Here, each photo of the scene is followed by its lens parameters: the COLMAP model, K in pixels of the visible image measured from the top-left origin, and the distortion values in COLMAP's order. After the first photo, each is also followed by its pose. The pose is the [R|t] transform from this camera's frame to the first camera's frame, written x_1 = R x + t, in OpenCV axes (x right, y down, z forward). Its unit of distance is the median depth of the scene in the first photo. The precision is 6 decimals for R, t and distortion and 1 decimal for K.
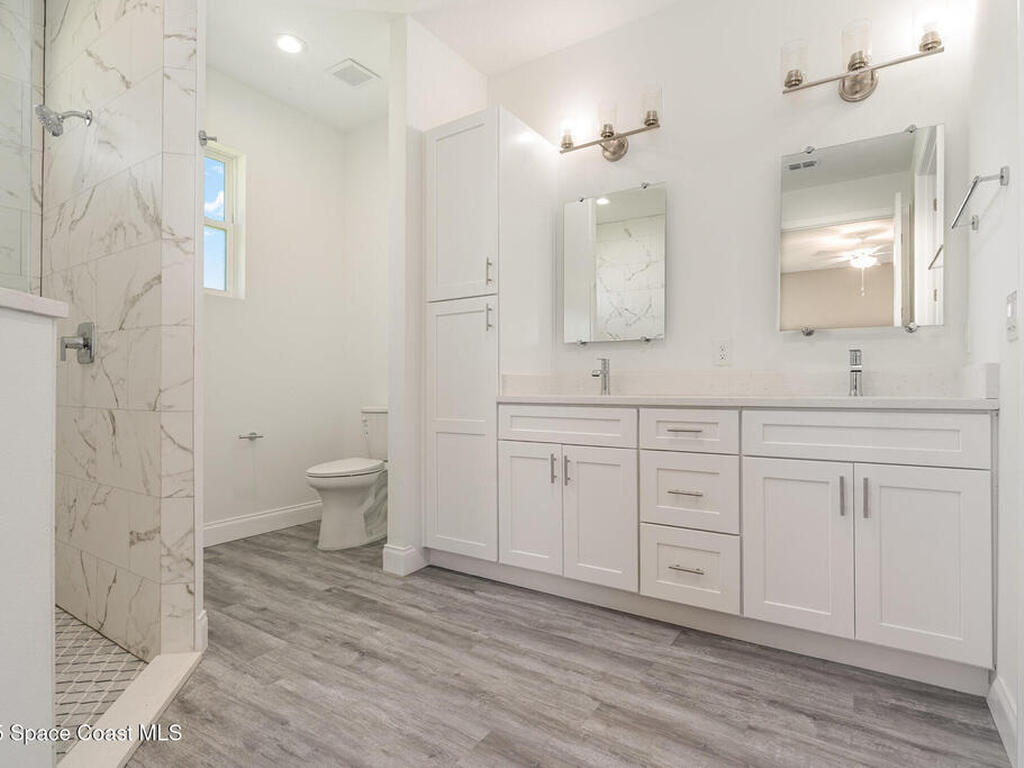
lens RADIAL K [[526.2, 0, 521.2], [0, 526.2, 382.1], [0, 0, 1]] dist [0.000347, 0.001183]
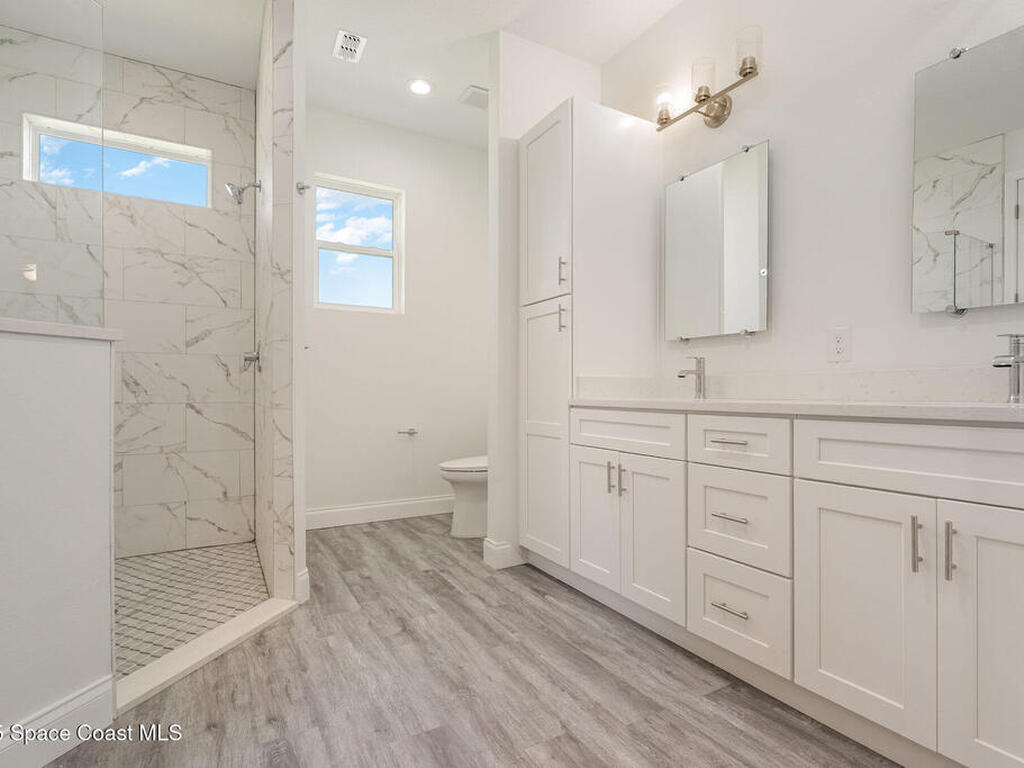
lens RADIAL K [[526.2, 0, 517.6], [0, 526.2, 390.5], [0, 0, 1]] dist [0.000347, 0.001183]
pose [[0.893461, 0.000479, -0.449141, 0.345112], [0.004242, 0.999946, 0.009505, 0.001649], [0.449122, -0.010398, 0.893410, 0.102932]]
